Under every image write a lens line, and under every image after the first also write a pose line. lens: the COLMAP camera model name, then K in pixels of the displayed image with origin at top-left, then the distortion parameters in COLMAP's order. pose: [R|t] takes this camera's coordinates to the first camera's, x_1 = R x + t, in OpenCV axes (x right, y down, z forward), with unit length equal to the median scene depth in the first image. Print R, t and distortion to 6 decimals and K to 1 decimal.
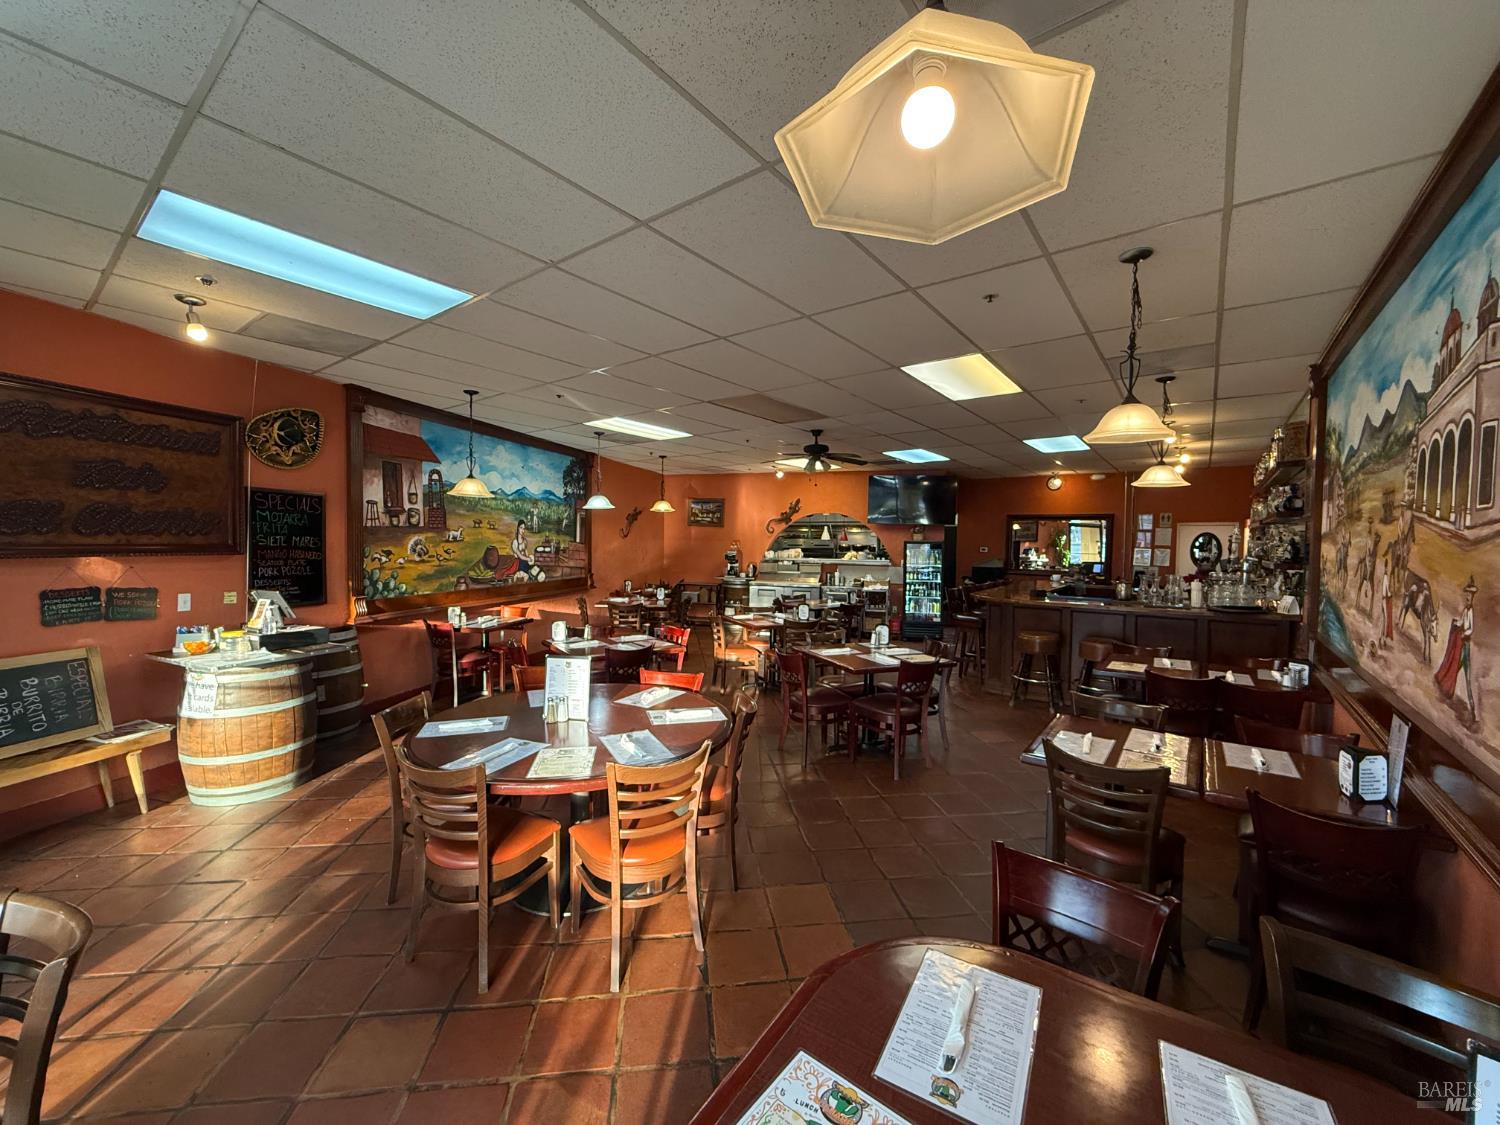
lens RADIAL K [[595.3, 0, 745.2], [0, 595.3, 562.1], [0, 0, 1]] dist [-0.000530, -0.000584]
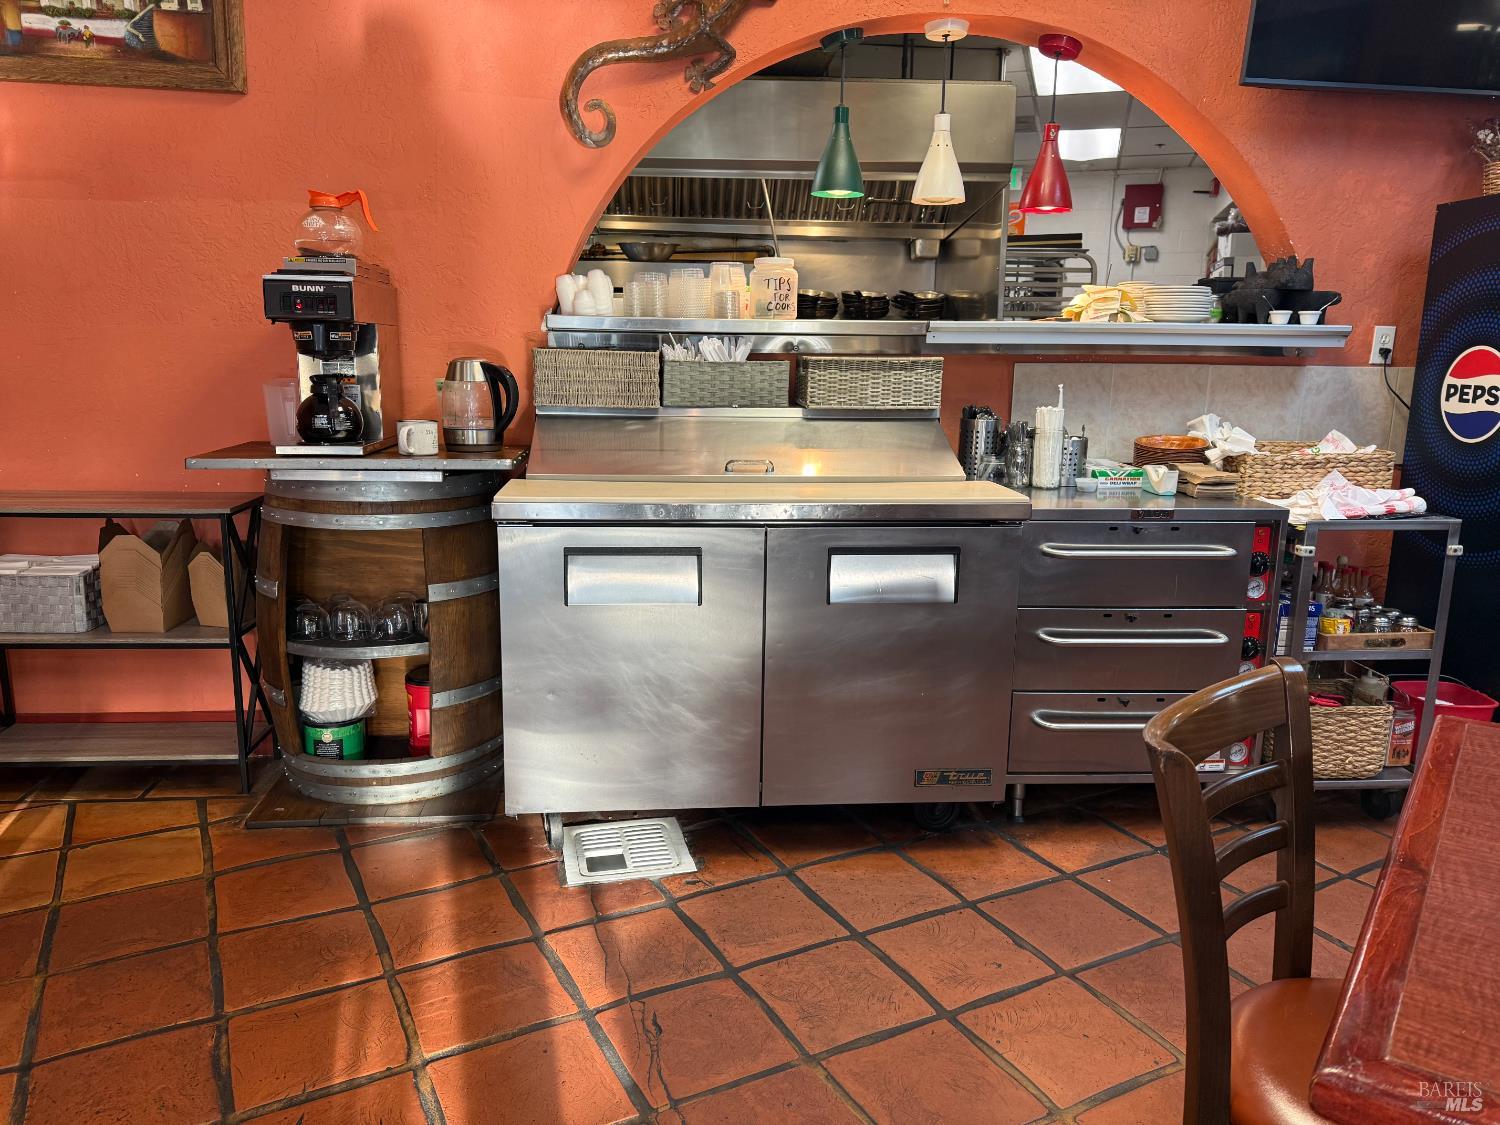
lens RADIAL K [[1060.0, 0, 746.8], [0, 1060.0, 567.1], [0, 0, 1]] dist [0.024087, -0.029446]
pose [[0.936933, -0.070617, 0.342301, -0.028449], [0.012148, 0.985364, 0.170031, 0.014870], [-0.349298, -0.155149, 0.924078, 1.105452]]
